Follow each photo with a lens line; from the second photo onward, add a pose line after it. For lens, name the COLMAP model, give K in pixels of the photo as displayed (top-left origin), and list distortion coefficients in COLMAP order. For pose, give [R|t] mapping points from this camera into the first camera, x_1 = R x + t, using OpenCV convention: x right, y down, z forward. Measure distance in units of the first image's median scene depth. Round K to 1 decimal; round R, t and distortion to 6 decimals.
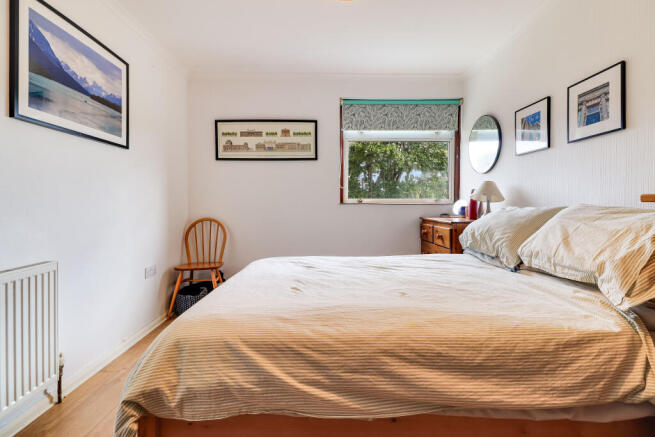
lens RADIAL K [[312.7, 0, 326.7], [0, 312.7, 203.4], [0, 0, 1]] dist [0.001177, -0.000441]
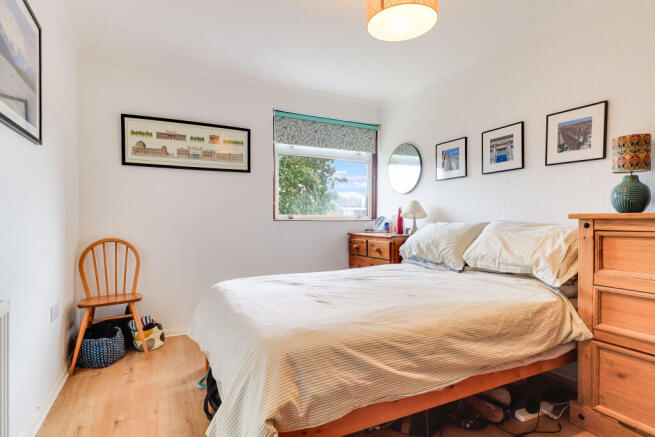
lens RADIAL K [[349.9, 0, 327.5], [0, 349.9, 218.5], [0, 0, 1]] dist [-0.001072, 0.000232]
pose [[0.893980, 0.003404, 0.448094, -0.428618], [-0.000632, 0.999980, -0.006337, 0.003982], [-0.448106, 0.005382, 0.893964, -0.029906]]
